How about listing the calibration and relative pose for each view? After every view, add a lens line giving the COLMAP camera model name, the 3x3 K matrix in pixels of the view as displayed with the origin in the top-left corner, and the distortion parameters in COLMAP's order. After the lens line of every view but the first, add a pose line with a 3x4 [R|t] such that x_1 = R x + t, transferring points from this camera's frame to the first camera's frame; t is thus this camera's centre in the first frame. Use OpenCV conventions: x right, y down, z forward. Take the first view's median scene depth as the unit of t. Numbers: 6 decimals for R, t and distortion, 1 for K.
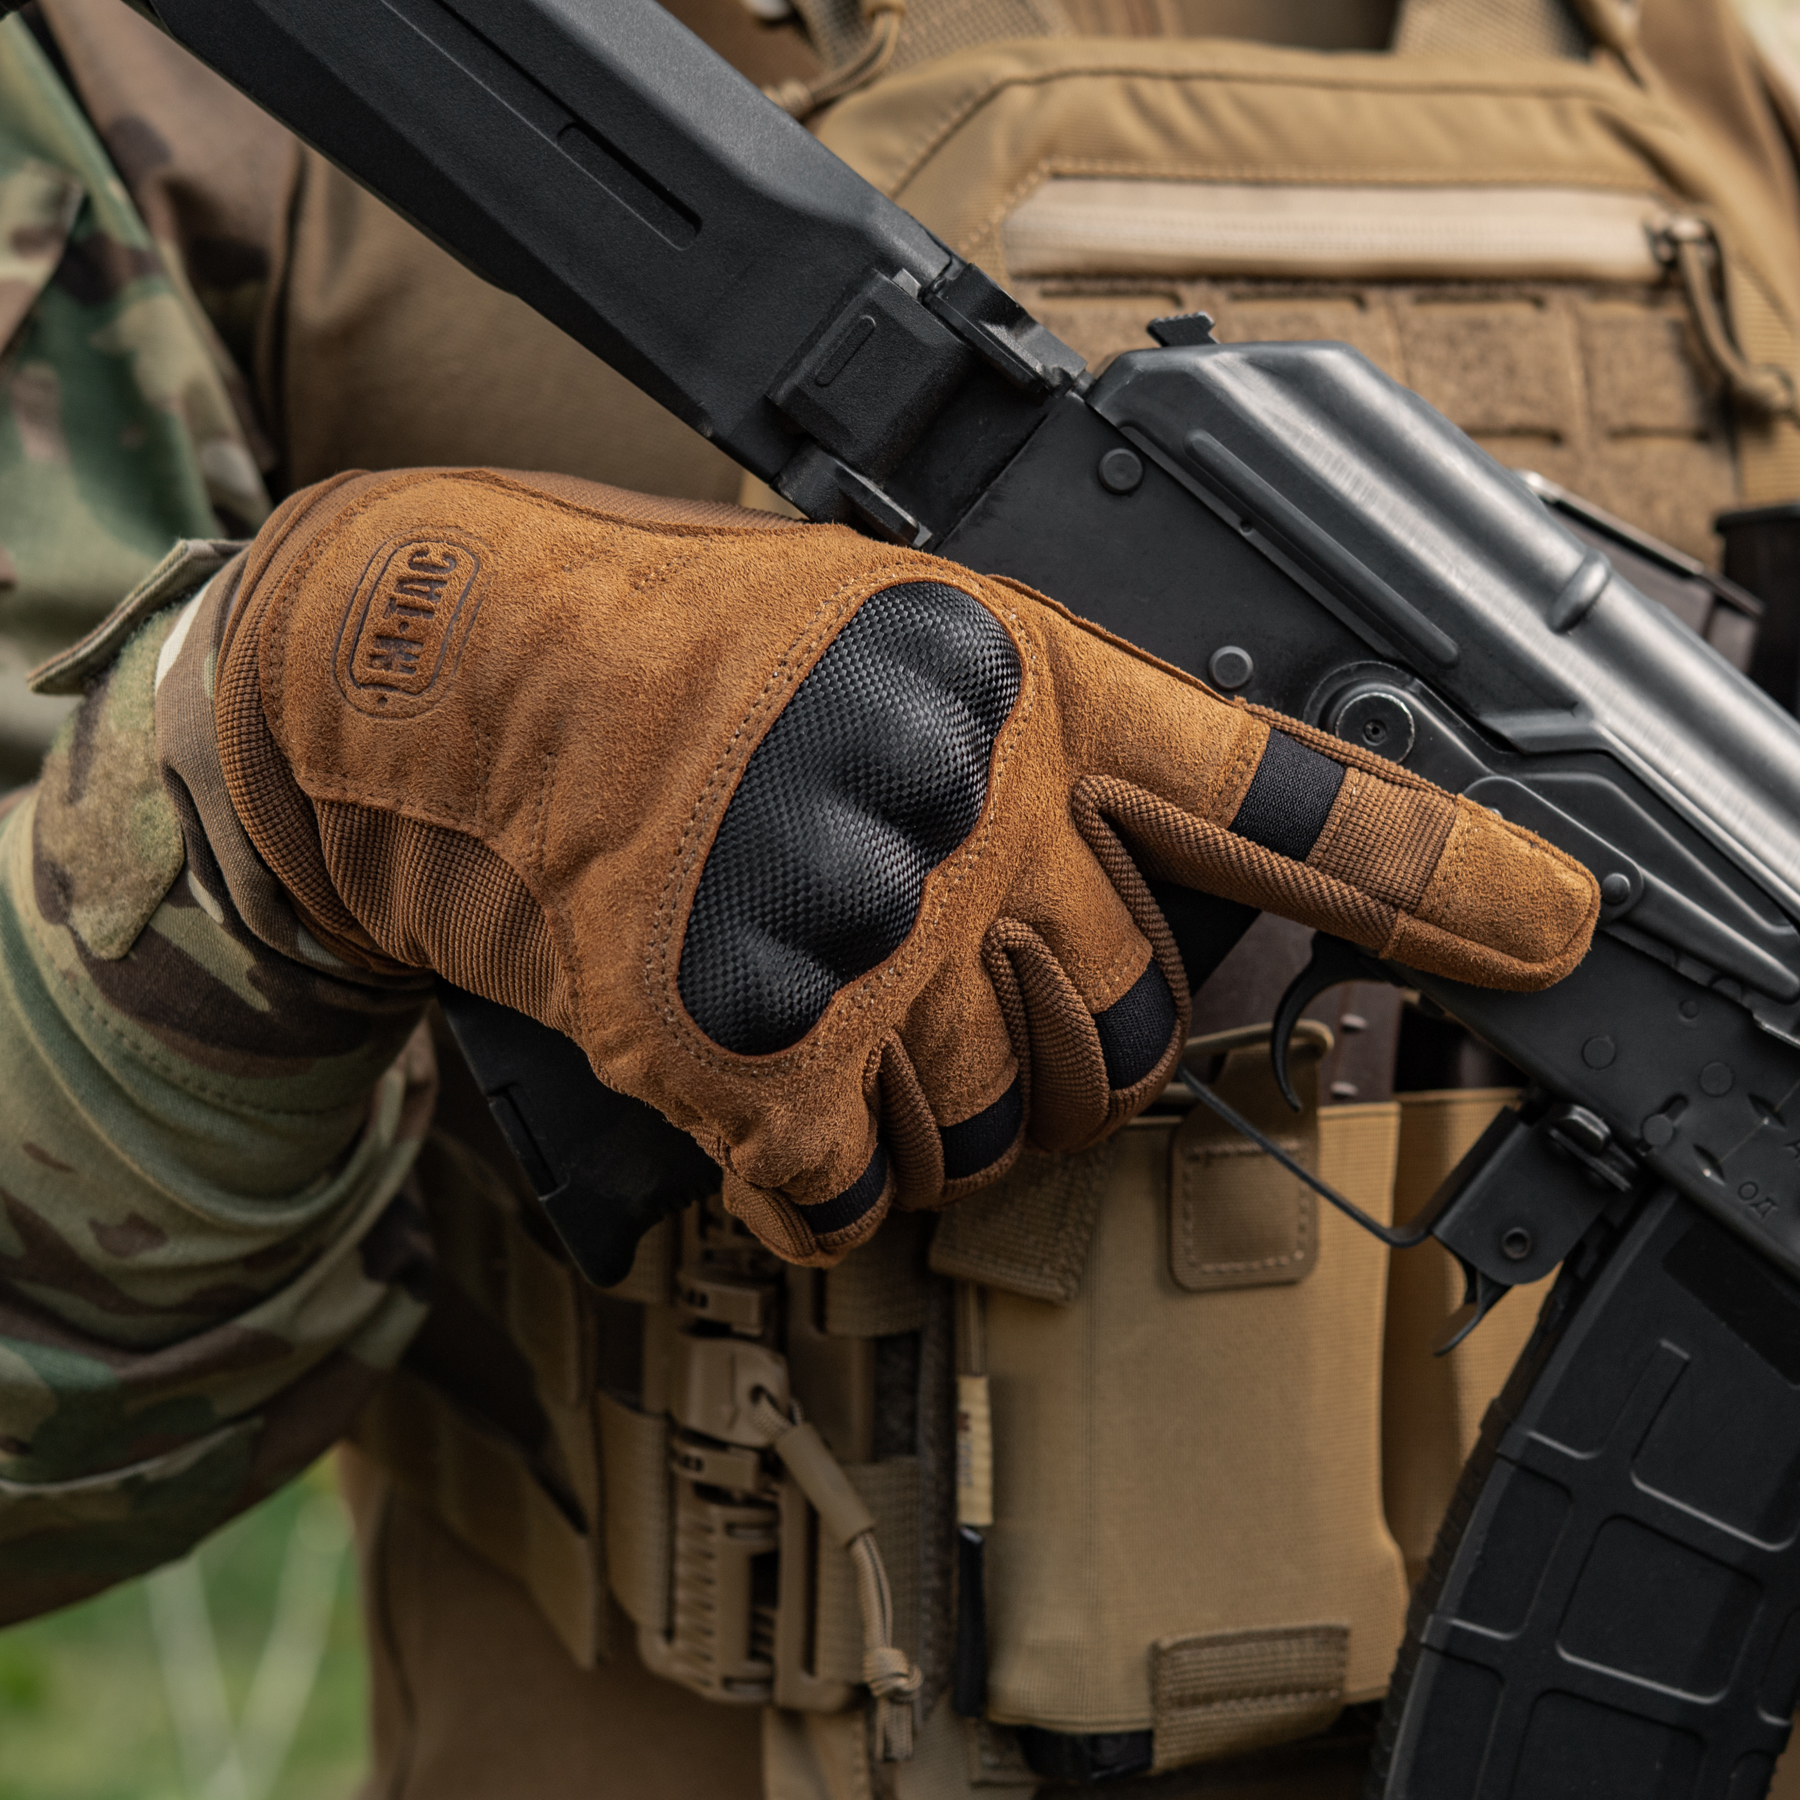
lens RADIAL K [[4982.1, 0, 900.4], [0, 4982.1, 904.1], [0, 0, 1]] dist [-0.041799, 0.000000]
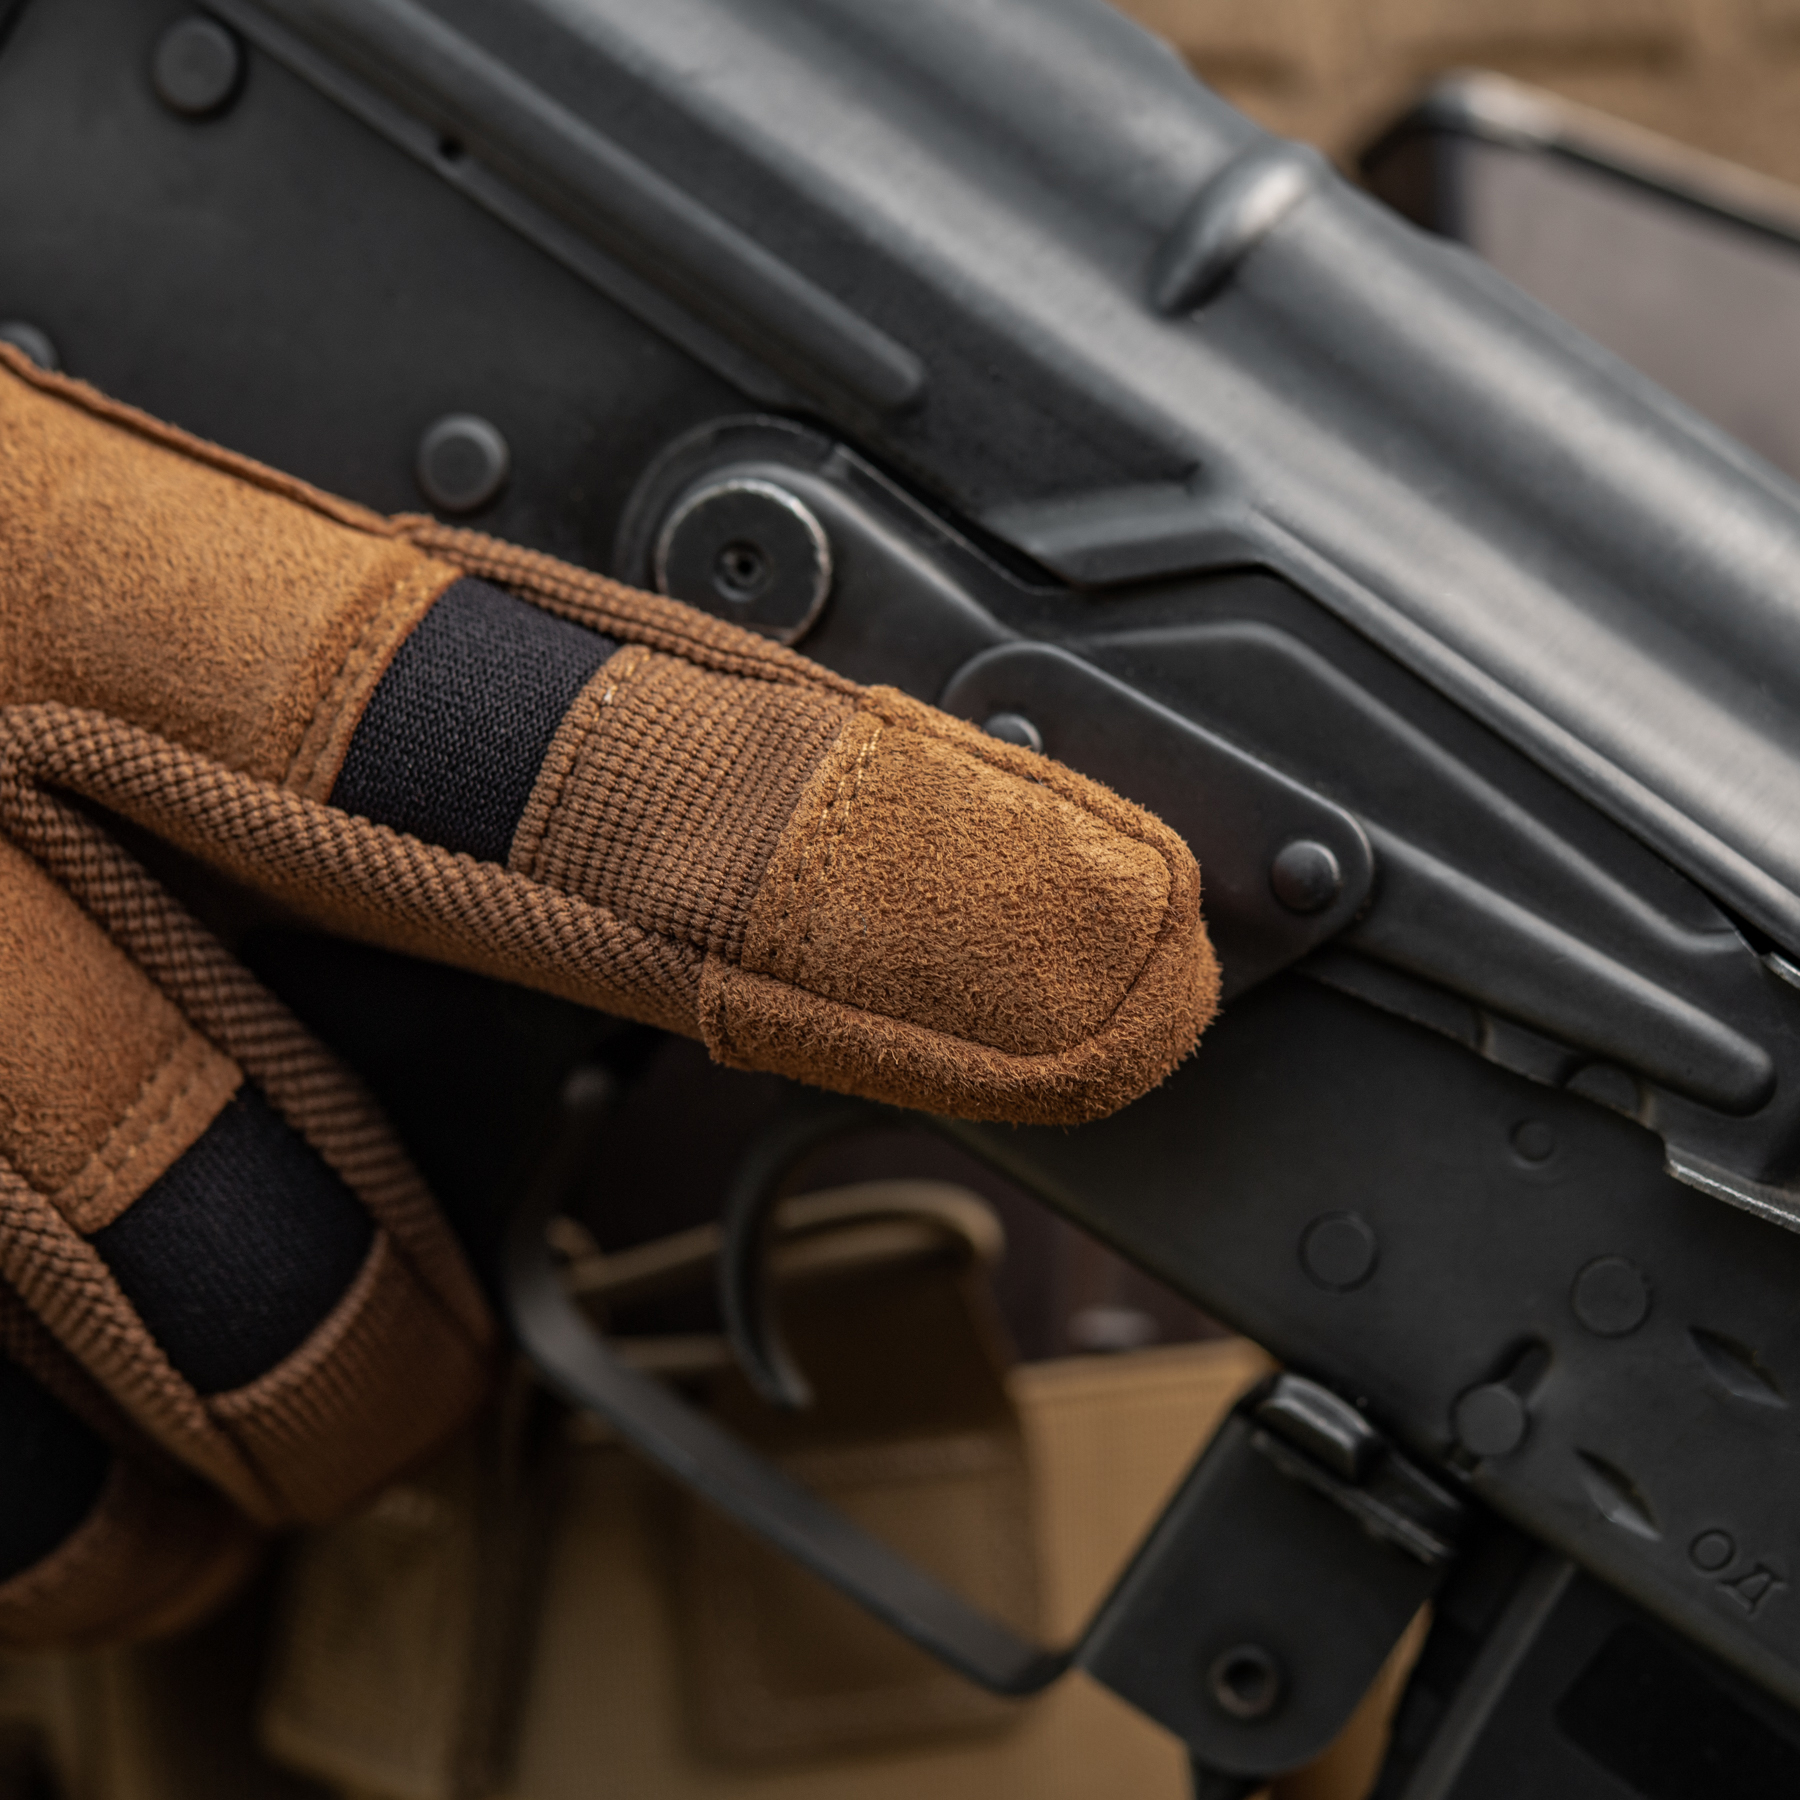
lens RADIAL K [[4982.1, 0, 899.4], [0, 4982.1, 894.0], [0, 0, 1]] dist [-0.041799, 0.000000]
pose [[0.958915, -0.076415, -0.273210, 0.235583], [0.063147, 0.996373, -0.057046, 0.021763], [0.276578, 0.037450, 0.960261, 0.586520]]
